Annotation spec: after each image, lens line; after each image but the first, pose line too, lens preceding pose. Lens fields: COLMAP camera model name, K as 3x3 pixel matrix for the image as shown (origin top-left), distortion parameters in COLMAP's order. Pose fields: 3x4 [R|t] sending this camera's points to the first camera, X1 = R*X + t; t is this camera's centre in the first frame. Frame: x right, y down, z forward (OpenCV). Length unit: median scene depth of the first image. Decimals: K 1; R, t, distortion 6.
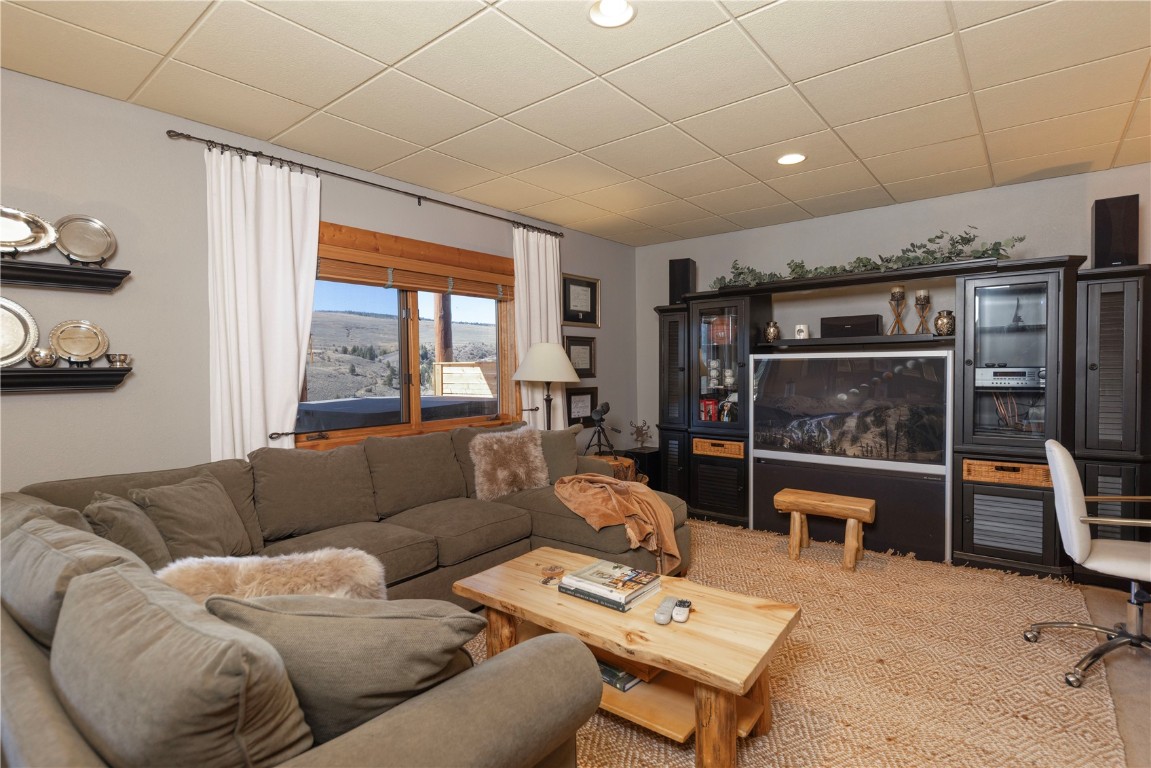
lens RADIAL K [[565.6, 0, 575.5], [0, 565.6, 384.0], [0, 0, 1]] dist [0.000164, -0.000006]
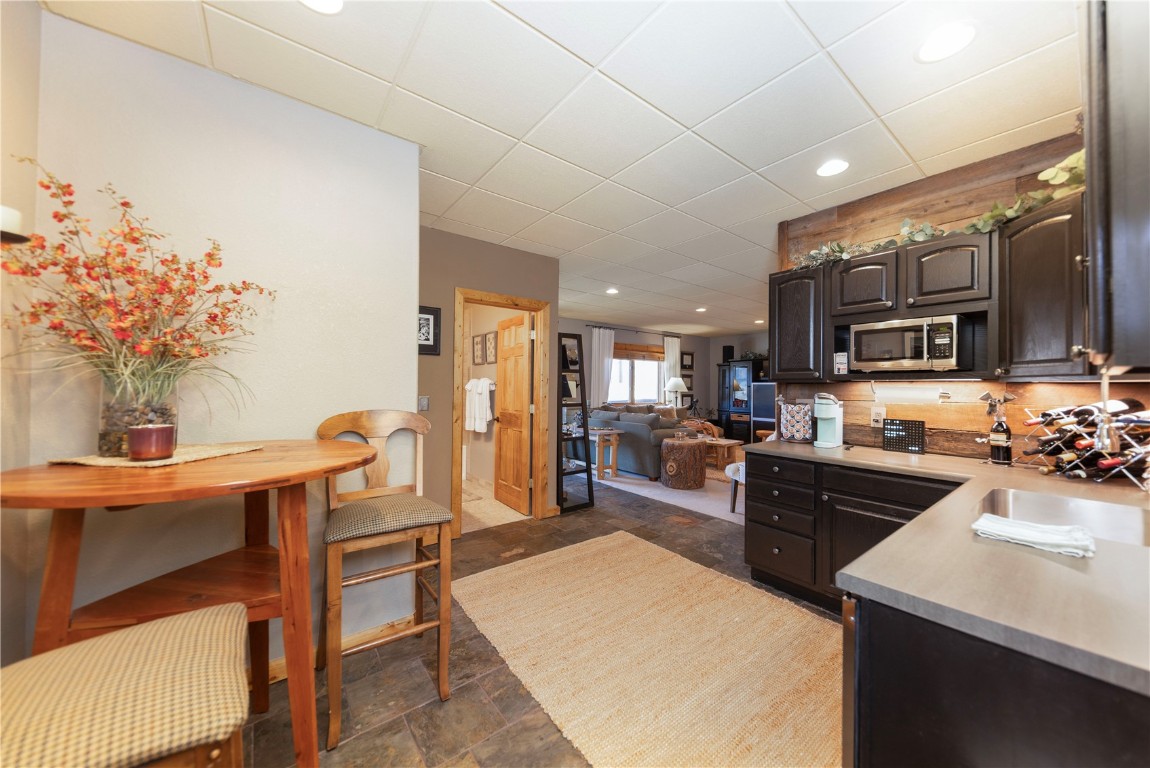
lens RADIAL K [[401.5, 0, 575.0], [0, 401.5, 384.0], [0, 0, 1]] dist [-0.000143, -0.000003]
pose [[0.973739, 0.019995, -0.226790, -0.080487], [-0.027459, 0.999178, -0.029807, 0.032480], [0.226007, 0.035251, 0.973488, -1.001273]]
